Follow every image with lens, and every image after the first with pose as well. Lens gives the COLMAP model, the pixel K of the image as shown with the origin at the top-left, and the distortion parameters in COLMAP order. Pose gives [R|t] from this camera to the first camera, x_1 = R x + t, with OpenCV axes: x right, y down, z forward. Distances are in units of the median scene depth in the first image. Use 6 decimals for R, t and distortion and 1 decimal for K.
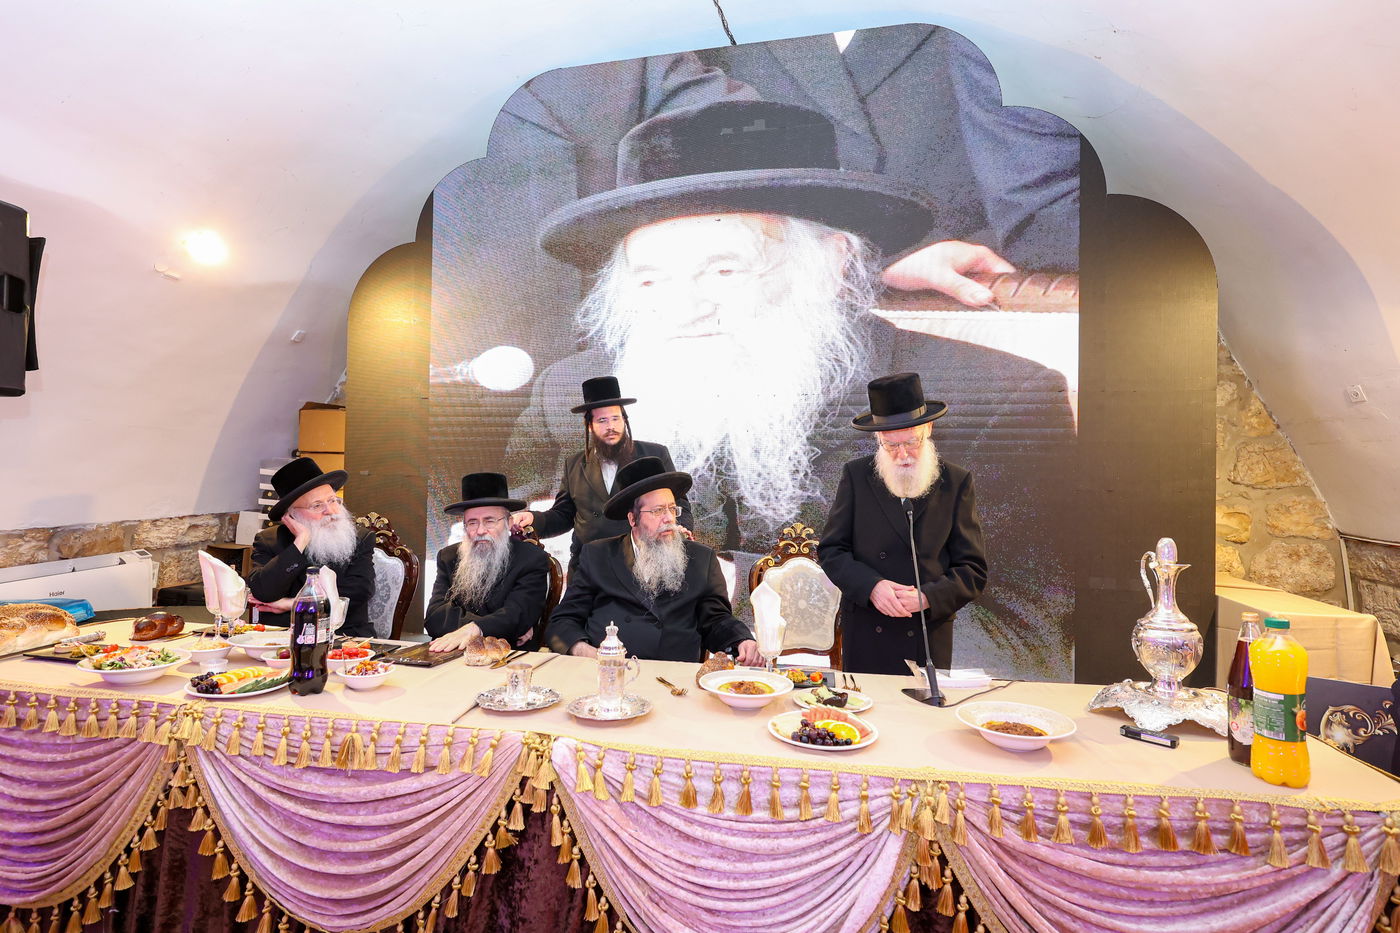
lens RADIAL K [[712.6, 0, 718.4], [0, 712.6, 461.4], [0, 0, 1]] dist [0.032240, -0.011746]
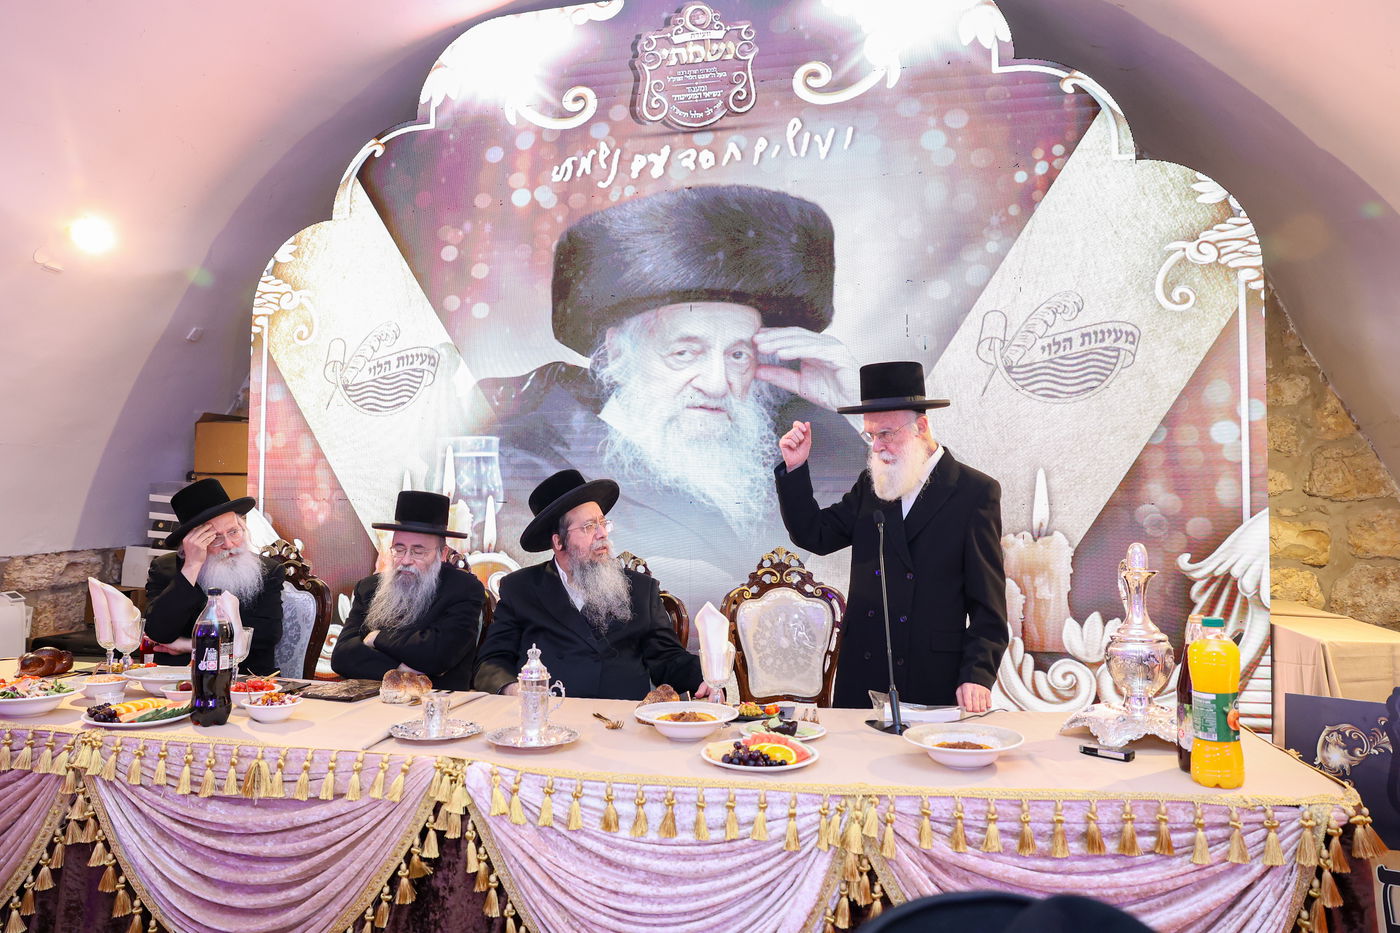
lens RADIAL K [[936.3, 0, 735.4], [0, 936.3, 465.2], [0, 0, 1]] dist [-0.036709, 0.030061]
pose [[0.999885, -0.014858, 0.002944, 0.057388], [0.014923, 0.999608, -0.023702, 0.014326], [-0.002591, 0.023743, 0.999715, -0.107981]]
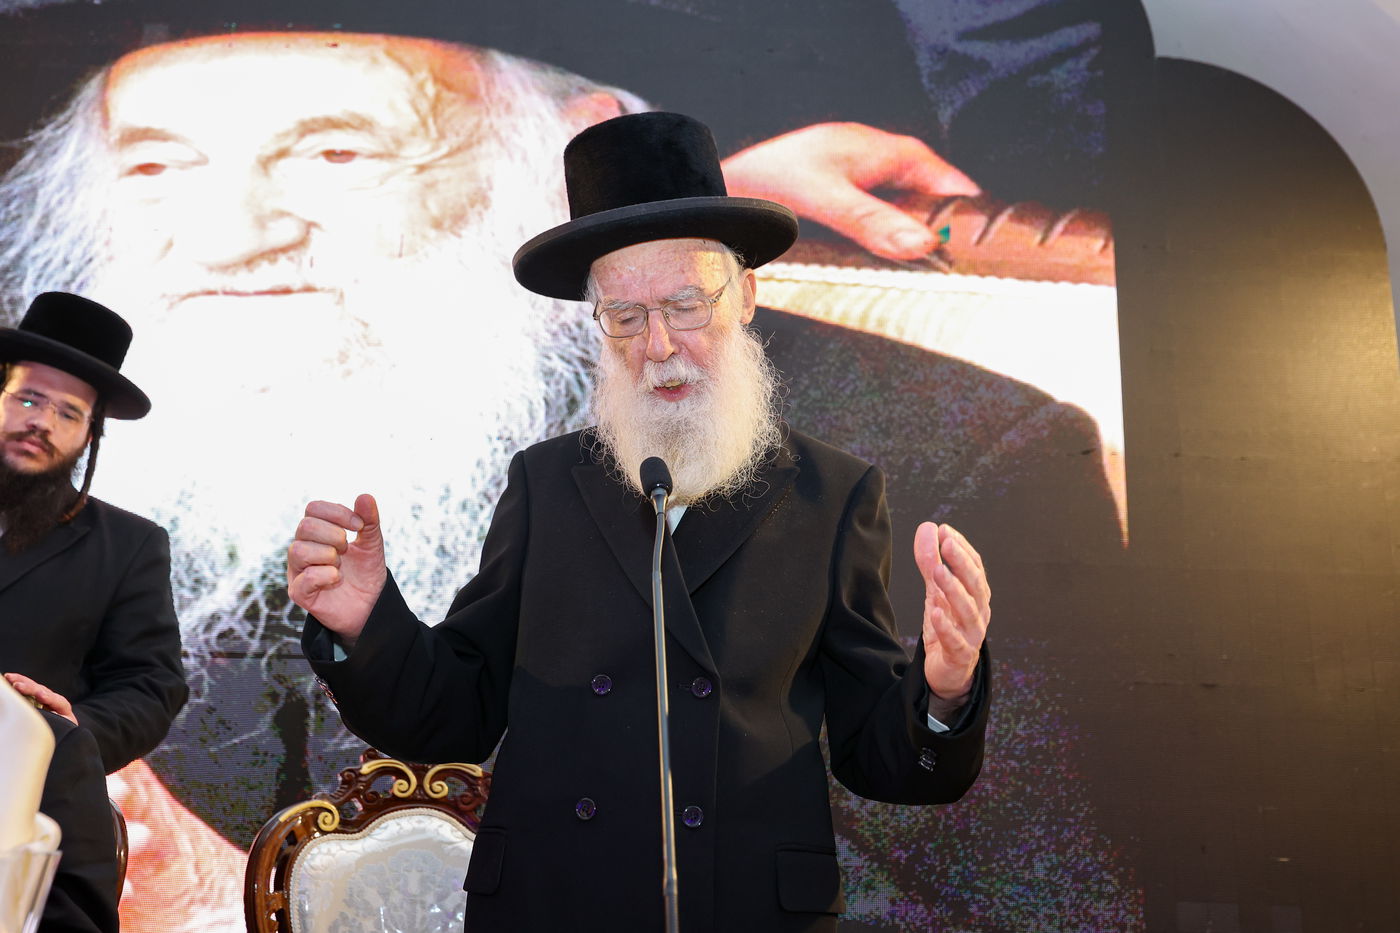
lens RADIAL K [[1301.9, 0, 696.2], [0, 1301.9, 463.9], [0, 0, 1]] dist [0.007180, 0.000000]
pose [[0.983592, 0.069755, 0.166377, 0.129991], [-0.026639, 0.968273, -0.248471, 0.126588], [-0.178430, 0.239962, 0.954244, 0.334027]]
